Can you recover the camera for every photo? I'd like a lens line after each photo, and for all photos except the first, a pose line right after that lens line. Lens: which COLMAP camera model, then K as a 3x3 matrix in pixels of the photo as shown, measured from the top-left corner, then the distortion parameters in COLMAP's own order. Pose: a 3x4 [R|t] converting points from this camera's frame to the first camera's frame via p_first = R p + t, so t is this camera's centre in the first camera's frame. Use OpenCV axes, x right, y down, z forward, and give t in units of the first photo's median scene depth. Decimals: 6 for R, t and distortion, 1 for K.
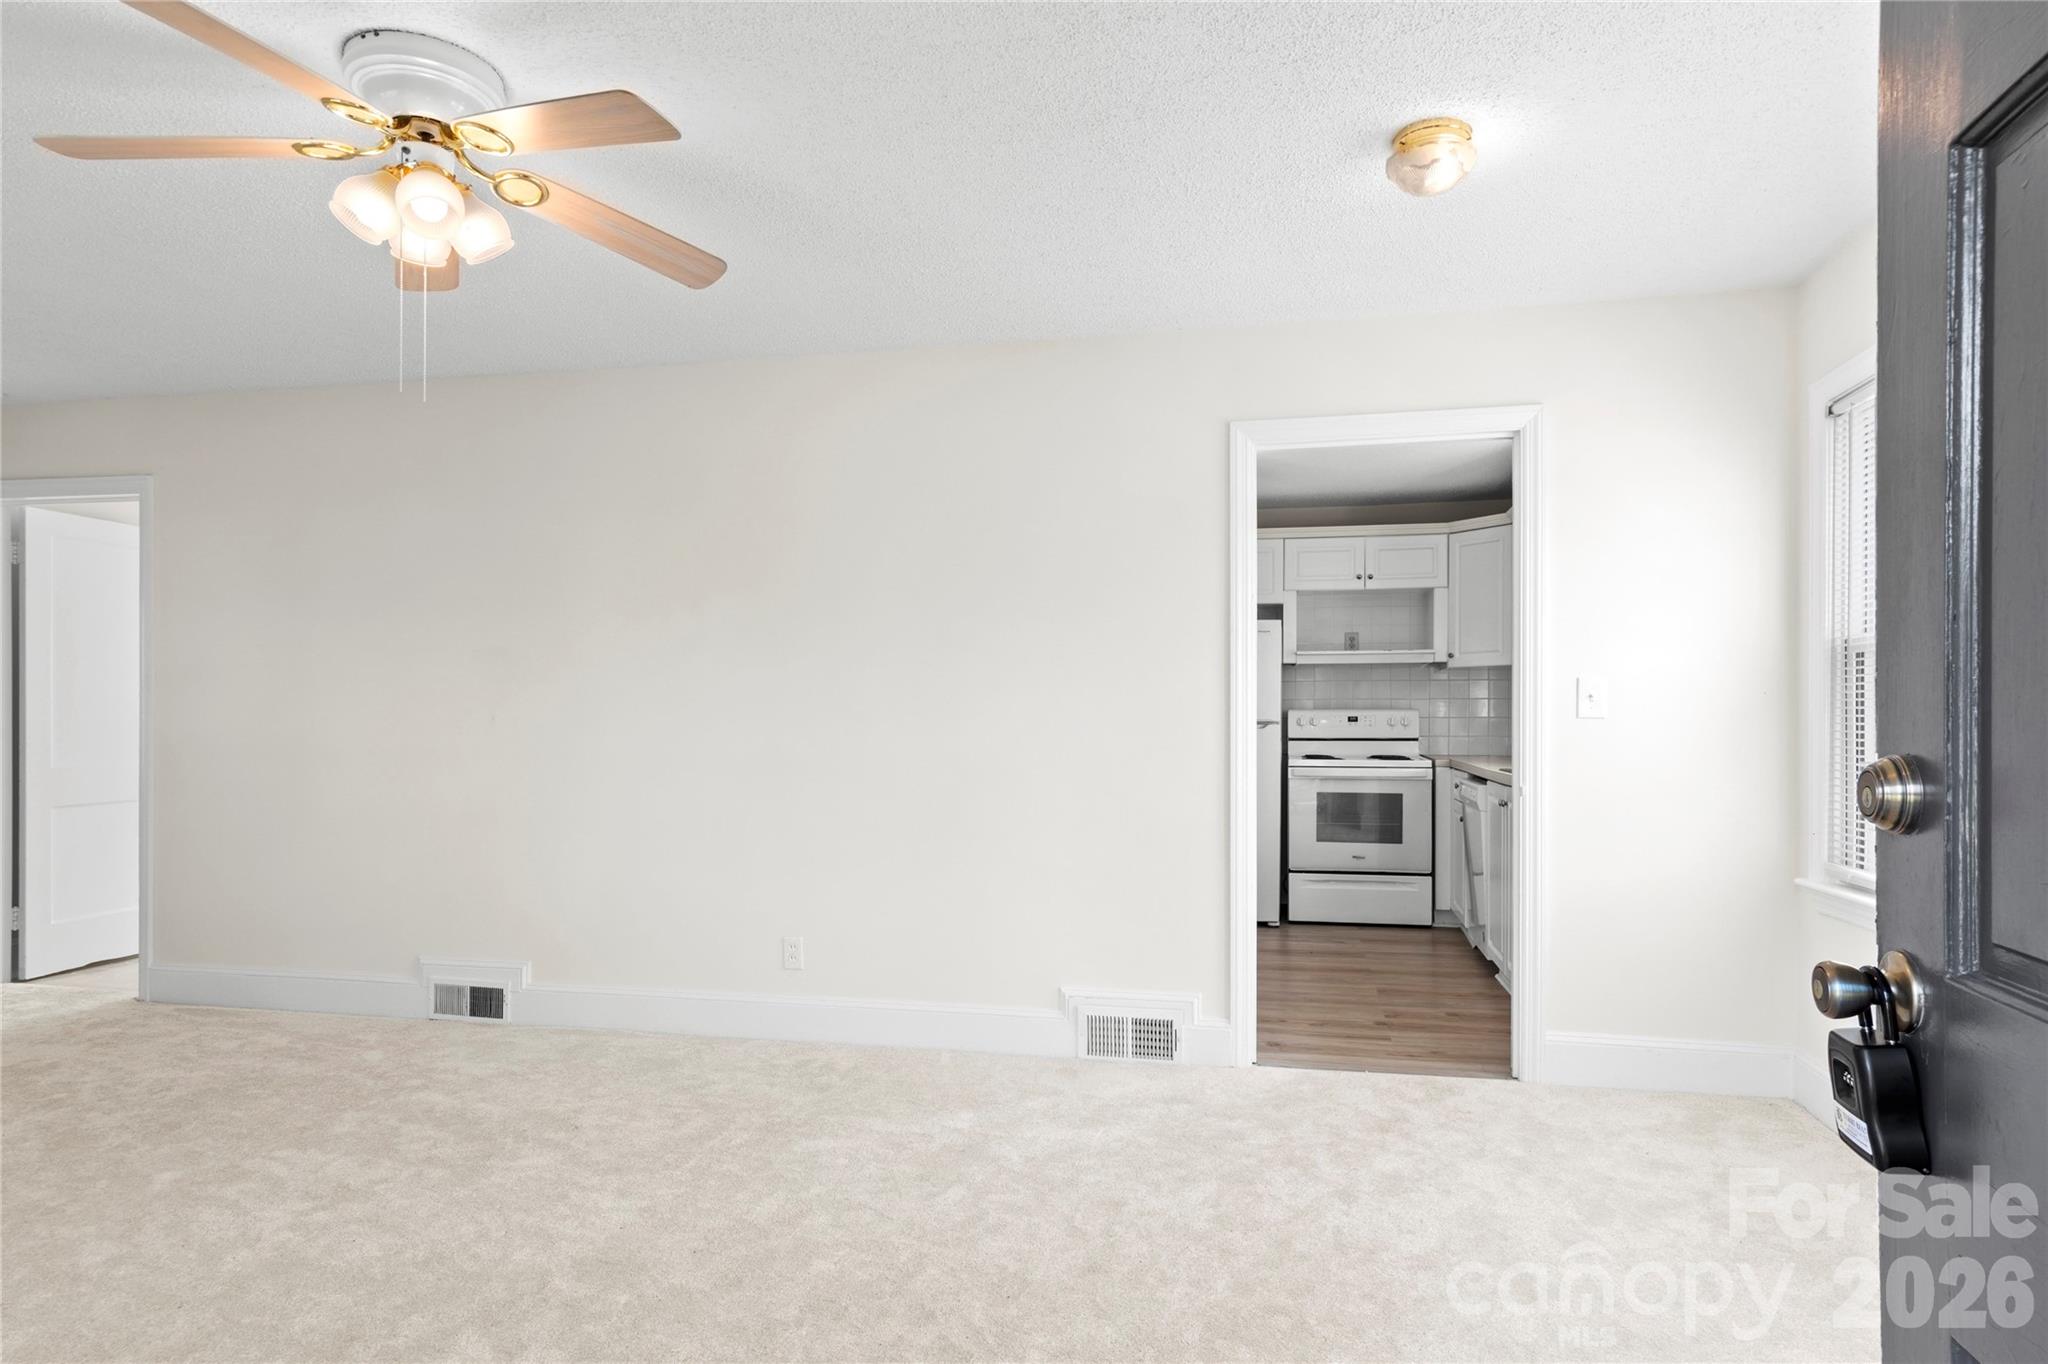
lens RADIAL K [[1131.3, 0, 1047.9], [0, 1131.3, 723.0], [0, 0, 1]] dist [0.002978, -0.000559]
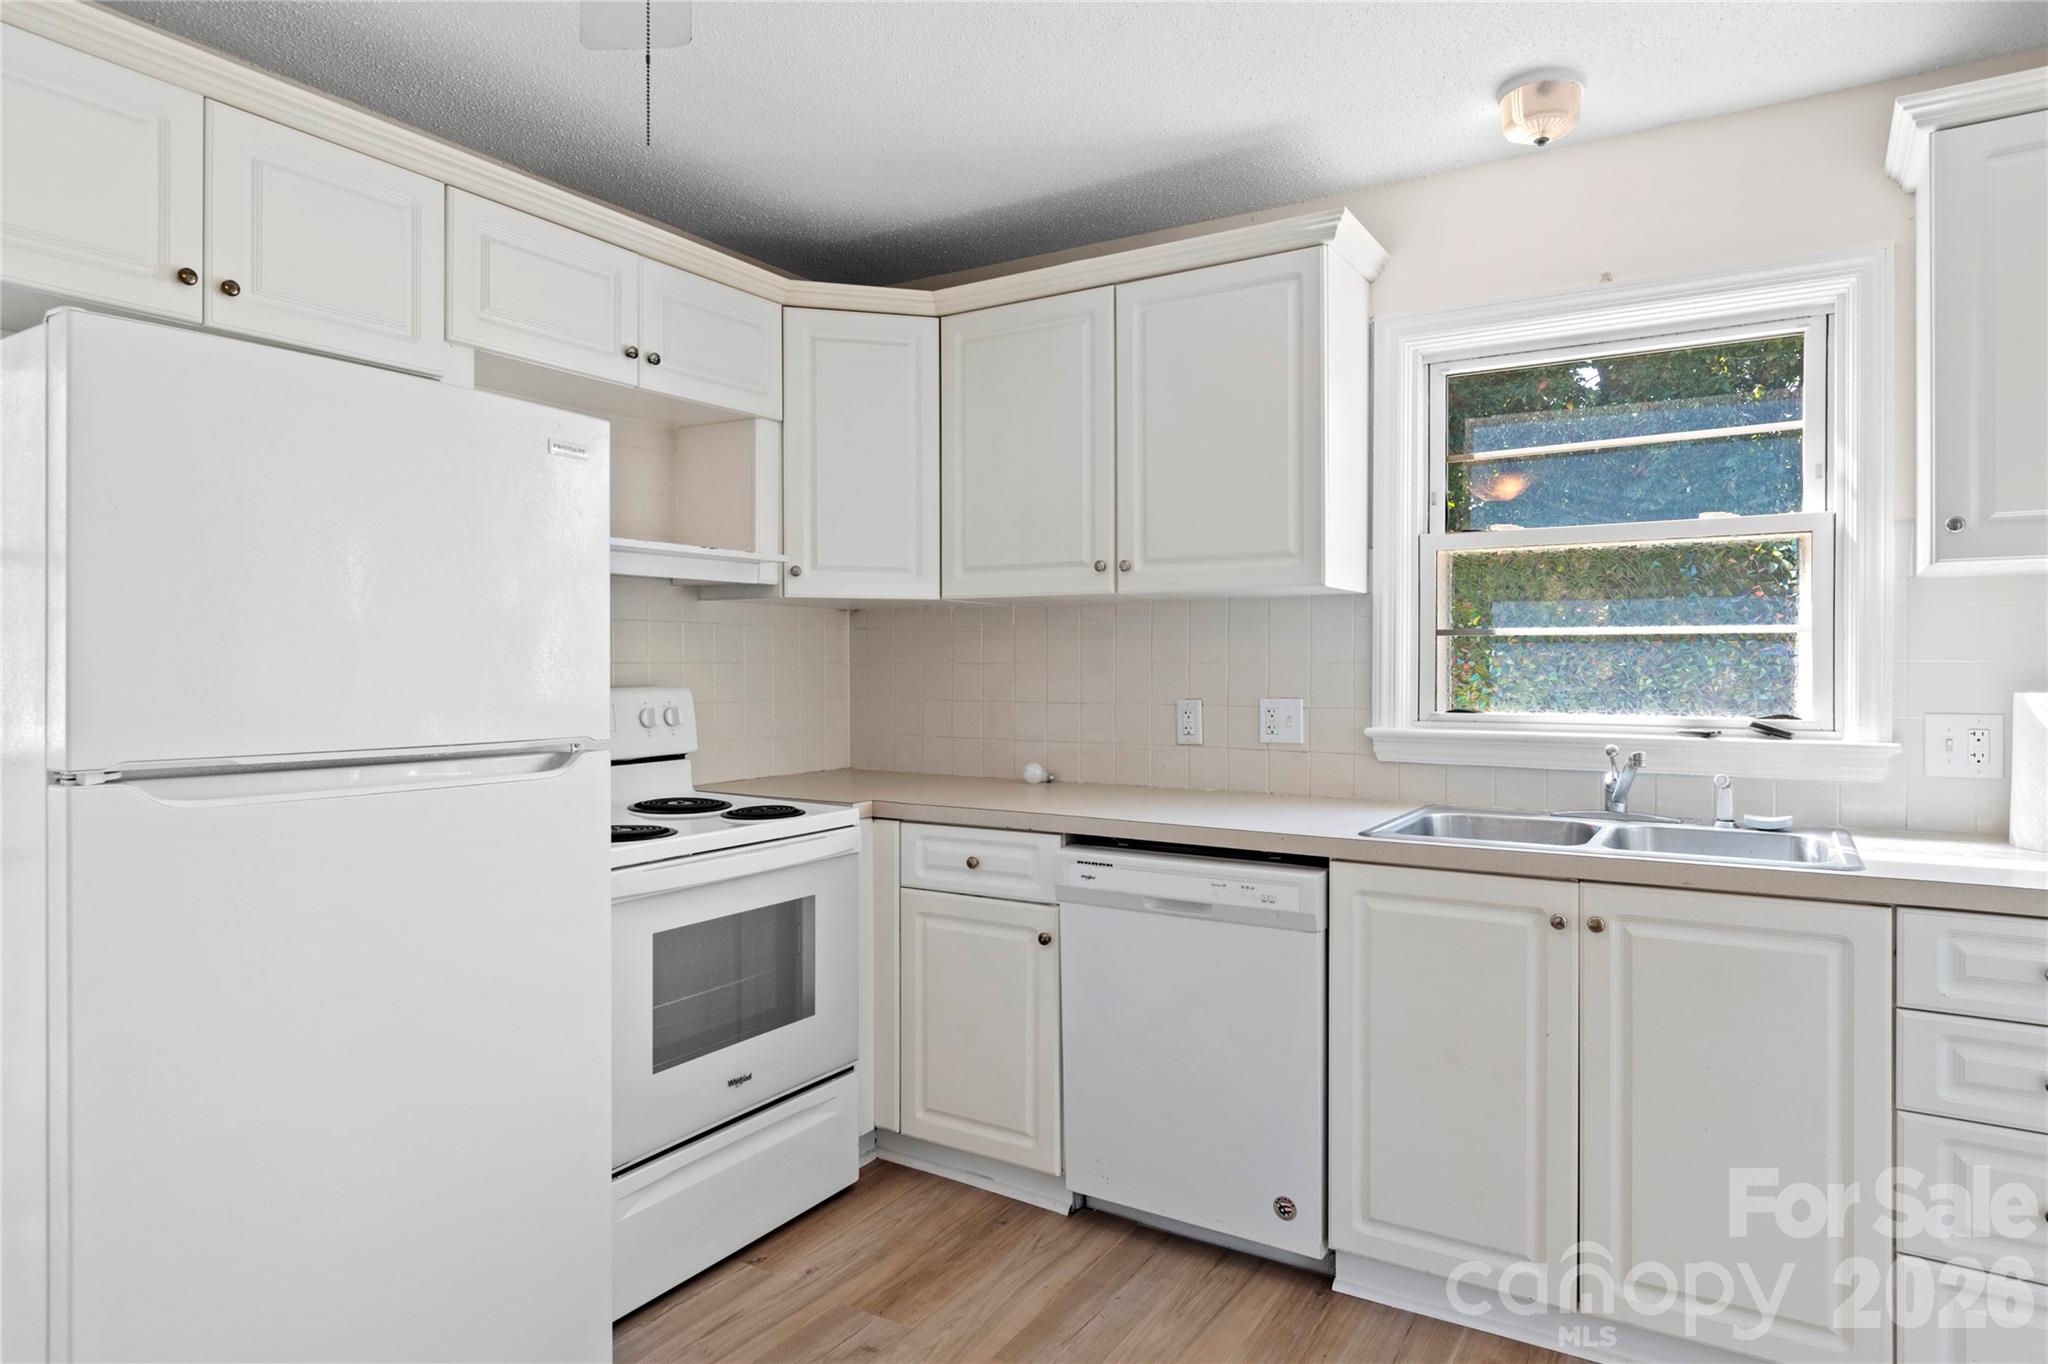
lens RADIAL K [[1212.6, 0, 1008.5], [0, 1212.6, 683.8], [0, 0, 1]] dist [-0.000643, 0.005993]
pose [[0.353434, -0.018669, 0.935273, -0.072781], [0.005874, 0.999825, 0.017738, -0.021635], [-0.935441, -0.000775, 0.353482, 0.730665]]
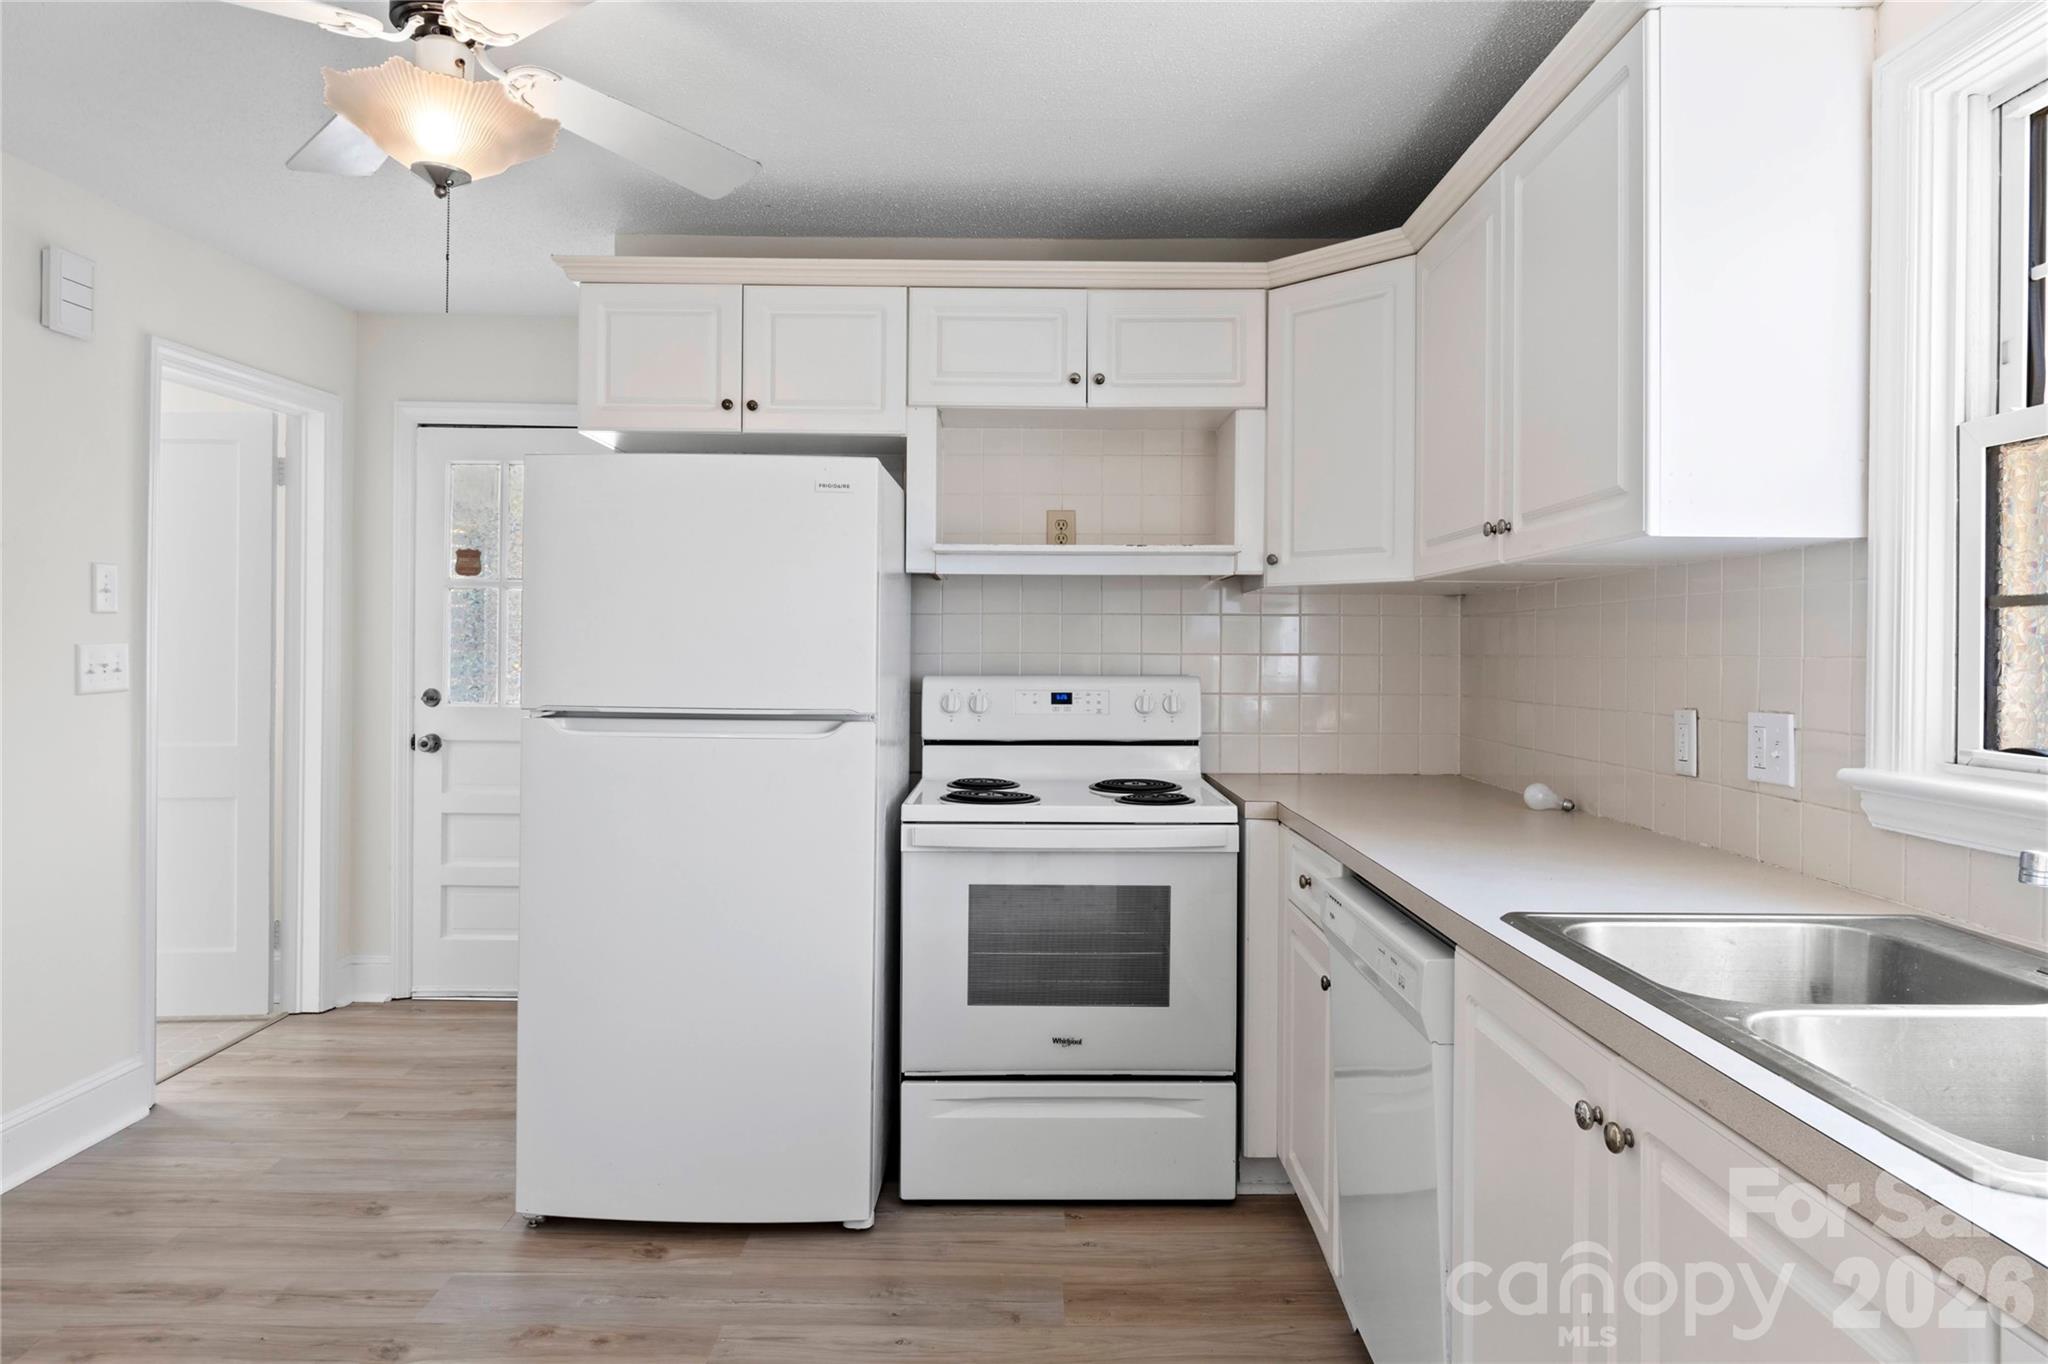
lens RADIAL K [[1178.6, 0, 1010.6], [0, 1178.6, 662.2], [0, 0, 1]] dist [-0.006548, 0.005109]
pose [[0.981517, 0.004406, 0.191324, 0.162890], [-0.004799, 0.999987, 0.001588, -0.019048], [-0.191314, -0.002477, 0.981526, 0.553332]]
